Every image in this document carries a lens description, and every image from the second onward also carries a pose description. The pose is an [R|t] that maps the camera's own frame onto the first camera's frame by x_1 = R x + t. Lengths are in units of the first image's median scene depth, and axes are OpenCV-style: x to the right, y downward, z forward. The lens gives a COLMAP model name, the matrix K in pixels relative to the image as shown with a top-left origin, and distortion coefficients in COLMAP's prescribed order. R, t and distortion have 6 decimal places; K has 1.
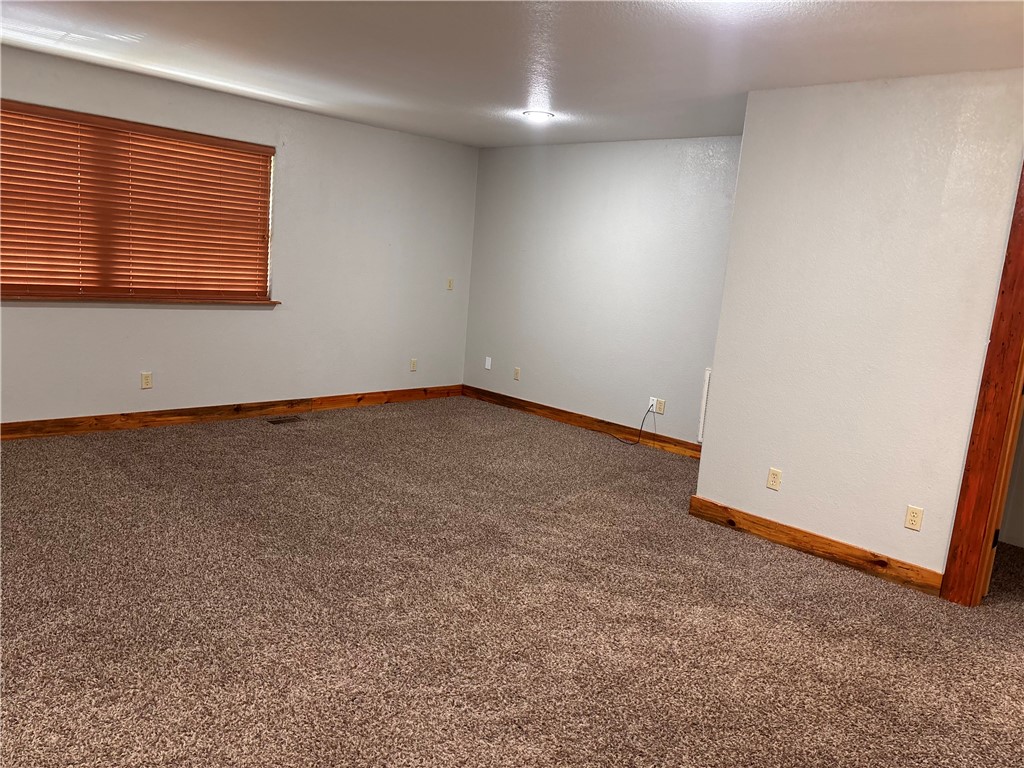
lens RADIAL K [[763.7, 0, 512.0], [0, 763.7, 384.0], [0, 0, 1]] dist [0.064007, -0.005075]
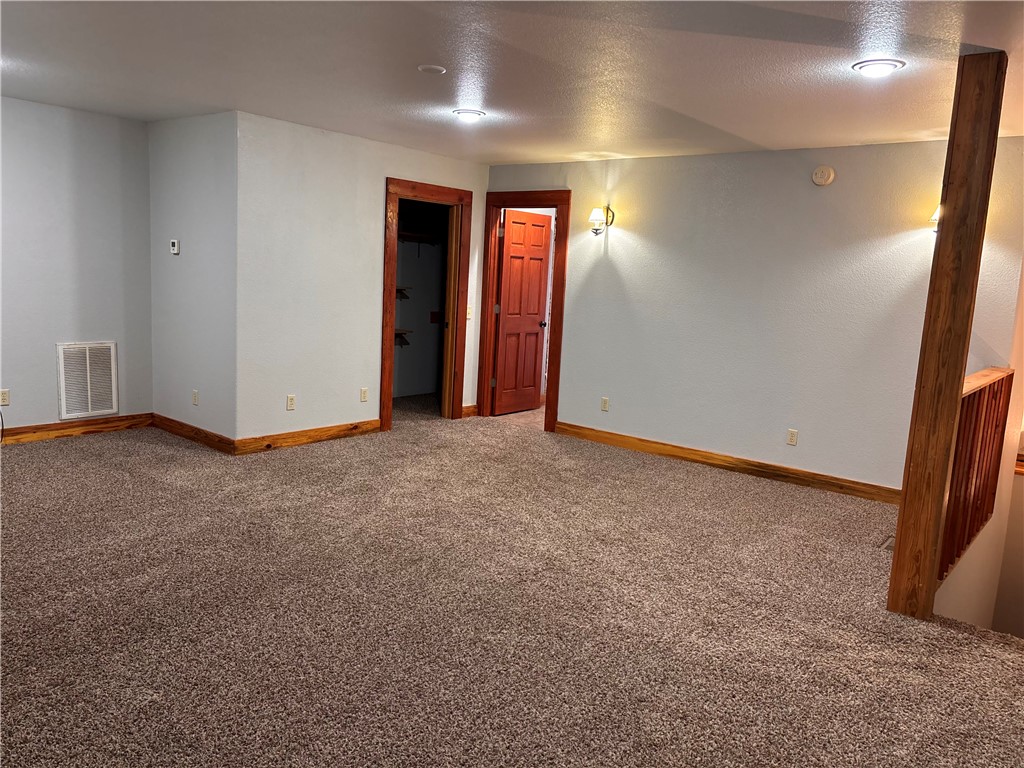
lens RADIAL K [[763.7, 0, 512.0], [0, 763.7, 384.0], [0, 0, 1]] dist [0.064007, -0.005075]
pose [[-0.096052, -0.220149, 0.970726, -1.144946], [0.104930, 0.967561, 0.229814, -0.203335], [-0.989830, 0.123932, -0.069836, 0.784219]]
